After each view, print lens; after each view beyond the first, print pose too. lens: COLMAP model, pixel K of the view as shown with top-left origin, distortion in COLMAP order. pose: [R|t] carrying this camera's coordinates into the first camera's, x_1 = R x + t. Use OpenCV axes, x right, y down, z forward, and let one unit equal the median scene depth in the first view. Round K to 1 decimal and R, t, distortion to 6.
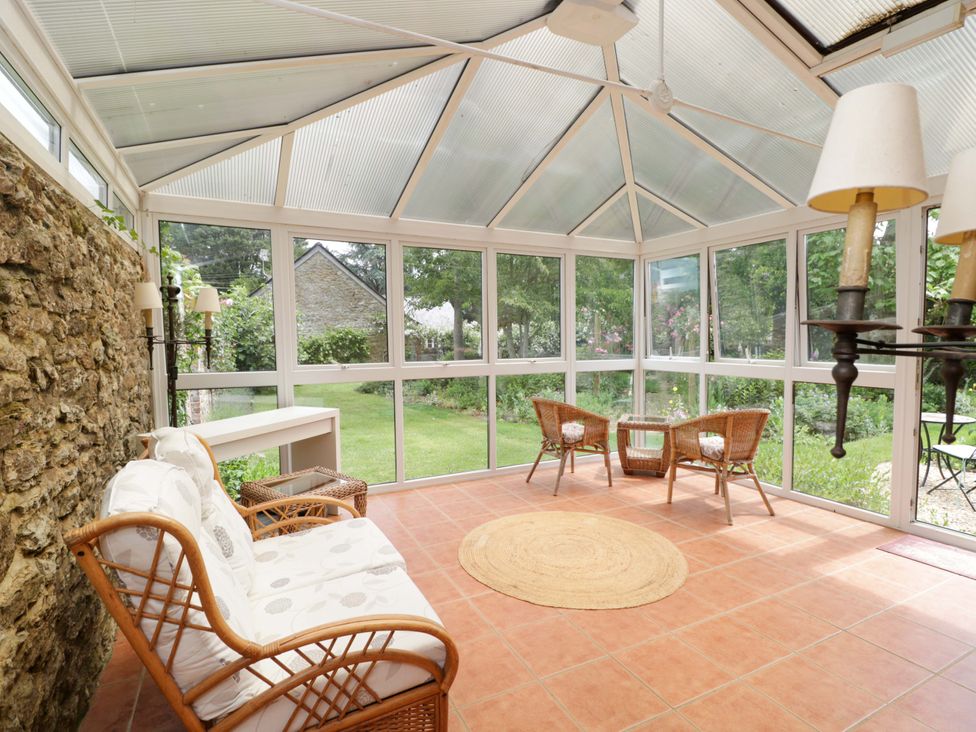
lens RADIAL K [[505.0, 0, 481.8], [0, 505.0, 367.5], [0, 0, 1]] dist [-0.014254, -0.005540]
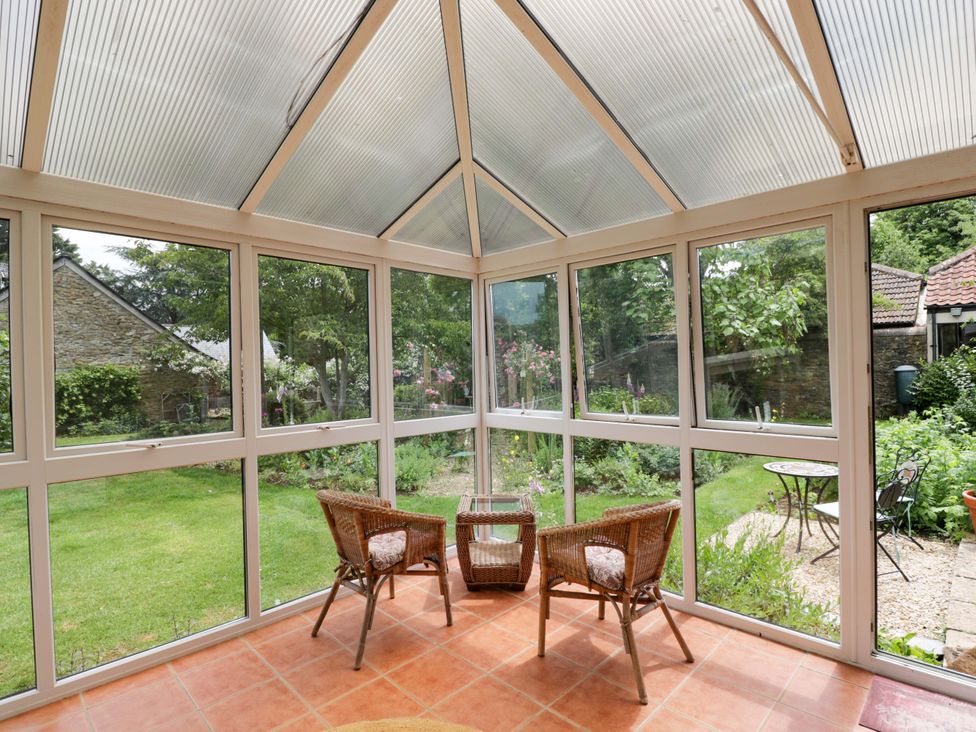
lens RADIAL K [[505.0, 0, 485.2], [0, 505.0, 362.3], [0, 0, 1]] dist [-0.014254, -0.005540]
pose [[0.944068, -0.004812, 0.329715, 0.088571], [0.029652, 0.997081, -0.070352, -0.046514], [-0.328414, 0.076194, 0.941456, 0.353640]]
